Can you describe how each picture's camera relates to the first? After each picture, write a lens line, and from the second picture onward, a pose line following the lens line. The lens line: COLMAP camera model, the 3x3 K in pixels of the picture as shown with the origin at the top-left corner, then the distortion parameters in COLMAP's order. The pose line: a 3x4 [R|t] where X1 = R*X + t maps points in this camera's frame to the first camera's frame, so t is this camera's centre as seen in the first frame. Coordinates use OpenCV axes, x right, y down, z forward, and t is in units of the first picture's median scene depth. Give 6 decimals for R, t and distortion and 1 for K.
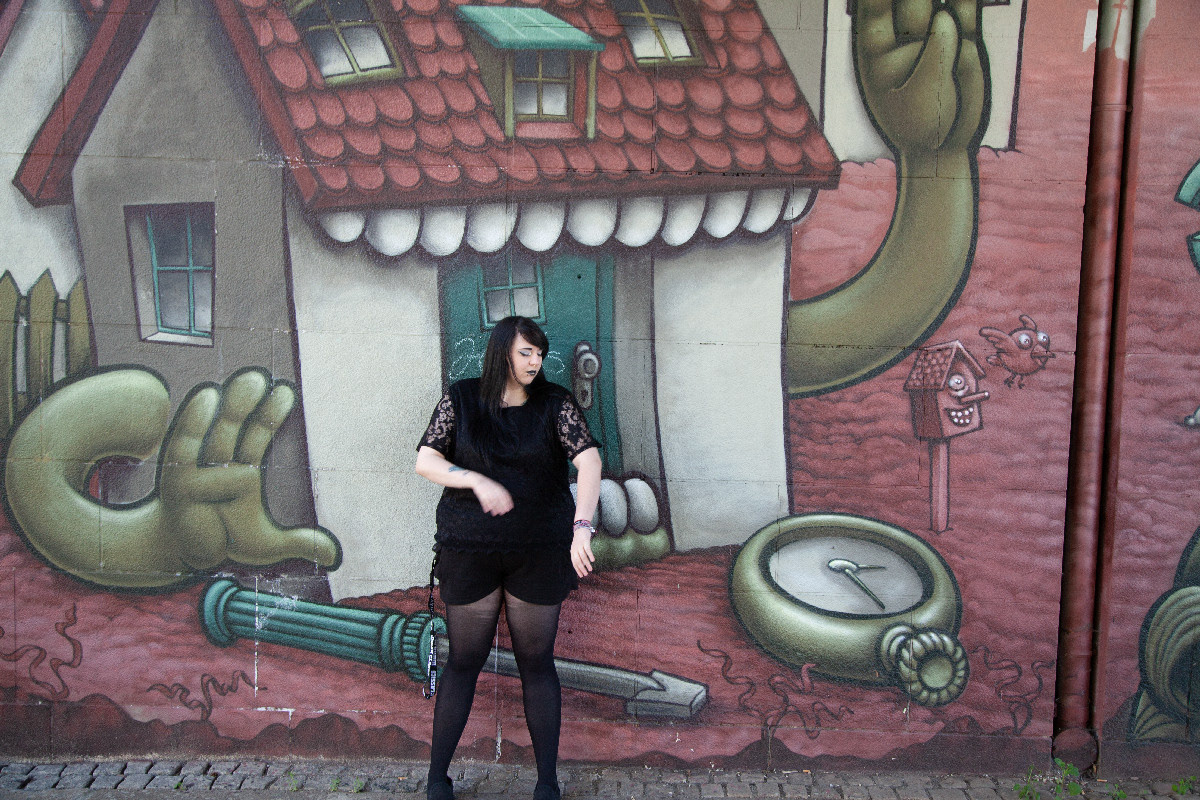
lens RADIAL K [[1307.7, 0, 600.0], [0, 1307.7, 400.0], [0, 0, 1]] dist [0.138116, 0.003454]
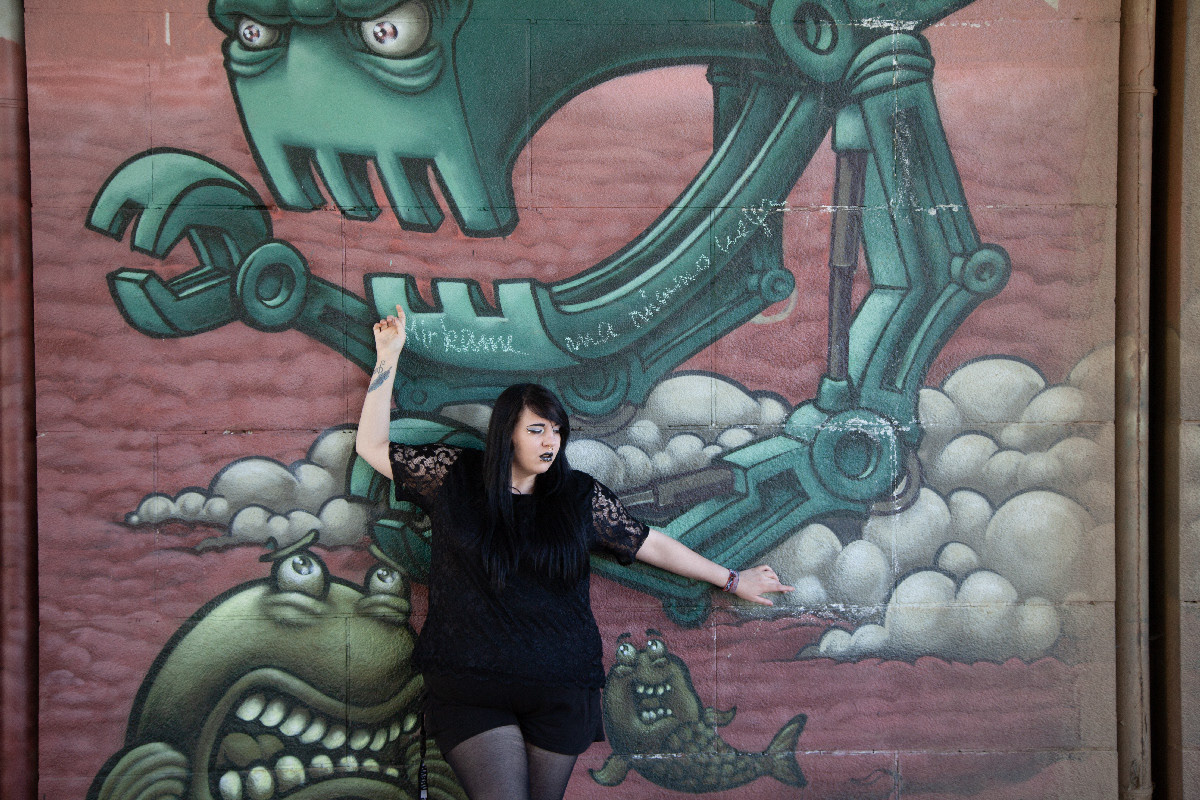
lens RADIAL K [[1743.1, 0, 597.3], [0, 1743.1, 406.1], [0, 0, 1]] dist [0.281843, -0.027389]
pose [[0.999196, -0.037233, -0.014873, 0.713936], [0.036465, 0.998135, -0.048958, 0.010646], [0.016668, 0.048376, 0.998690, 0.011546]]
